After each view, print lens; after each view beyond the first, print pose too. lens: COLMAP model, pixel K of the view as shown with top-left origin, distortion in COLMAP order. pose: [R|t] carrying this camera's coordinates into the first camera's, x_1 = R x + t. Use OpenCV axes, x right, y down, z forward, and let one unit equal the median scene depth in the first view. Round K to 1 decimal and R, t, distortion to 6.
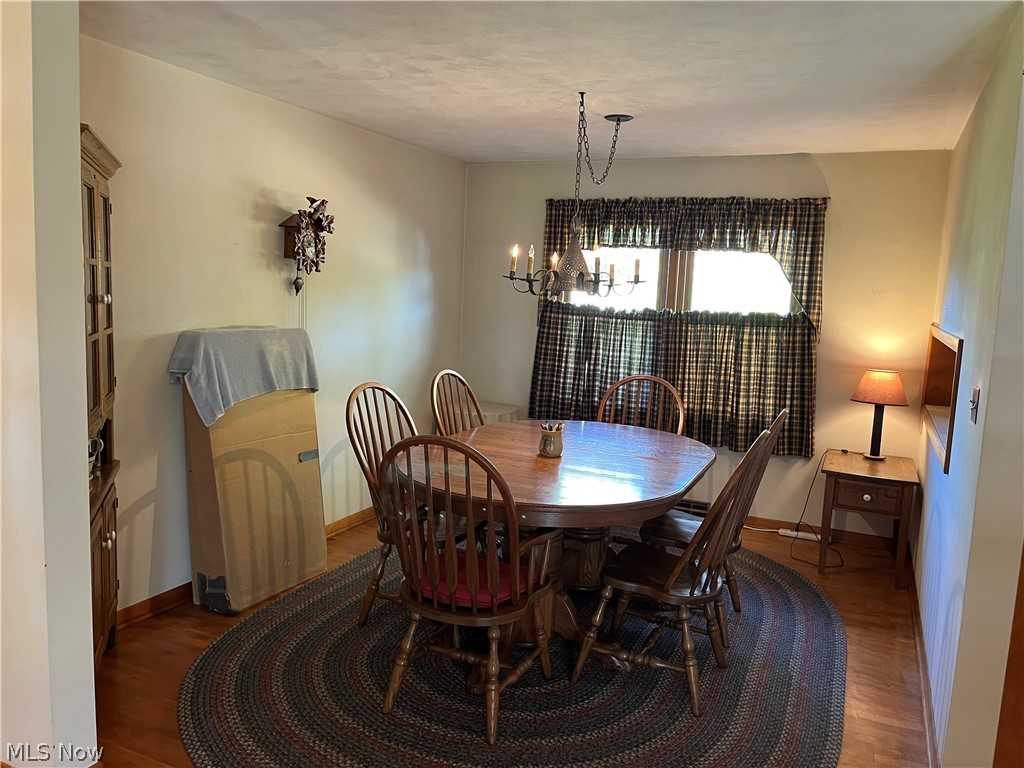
lens RADIAL K [[777.6, 0, 521.8], [0, 777.6, 387.6], [0, 0, 1]] dist [0.063065, -0.086896]
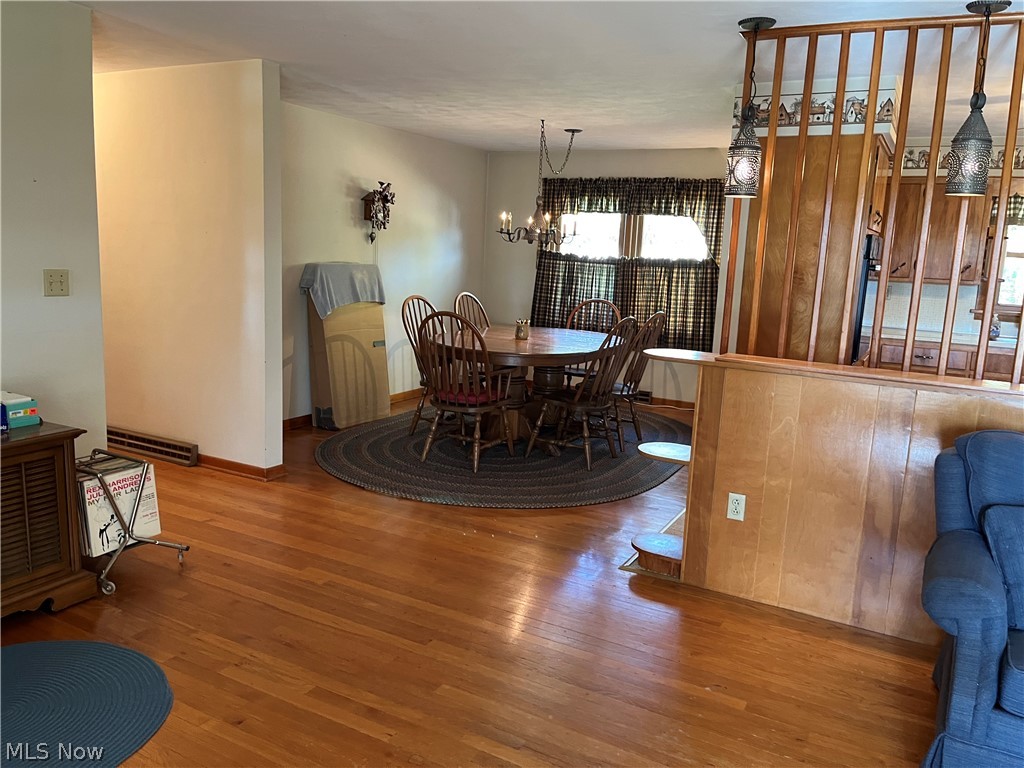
lens RADIAL K [[777.6, 0, 521.7], [0, 777.6, 383.1], [0, 0, 1]] dist [0.063065, -0.086896]
pose [[0.997370, 0.015232, -0.070854, 0.135900], [-0.012325, 0.999071, 0.041286, 0.098153], [0.071417, -0.040304, 0.996632, -0.585027]]
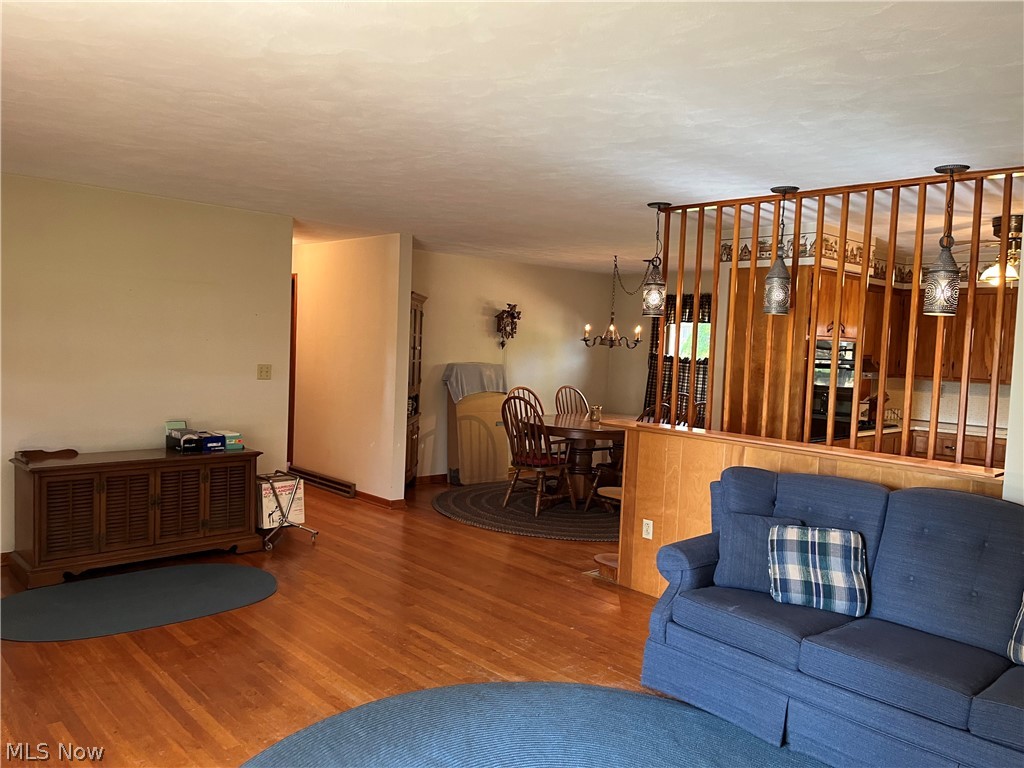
lens RADIAL K [[777.6, 0, 504.1], [0, 777.6, 393.2], [0, 0, 1]] dist [0.063065, -0.086896]
pose [[0.915208, 0.020179, -0.402476, 0.581859], [-0.052052, 0.996298, -0.068413, 0.148131], [0.399606, 0.083562, 0.912871, -0.931430]]
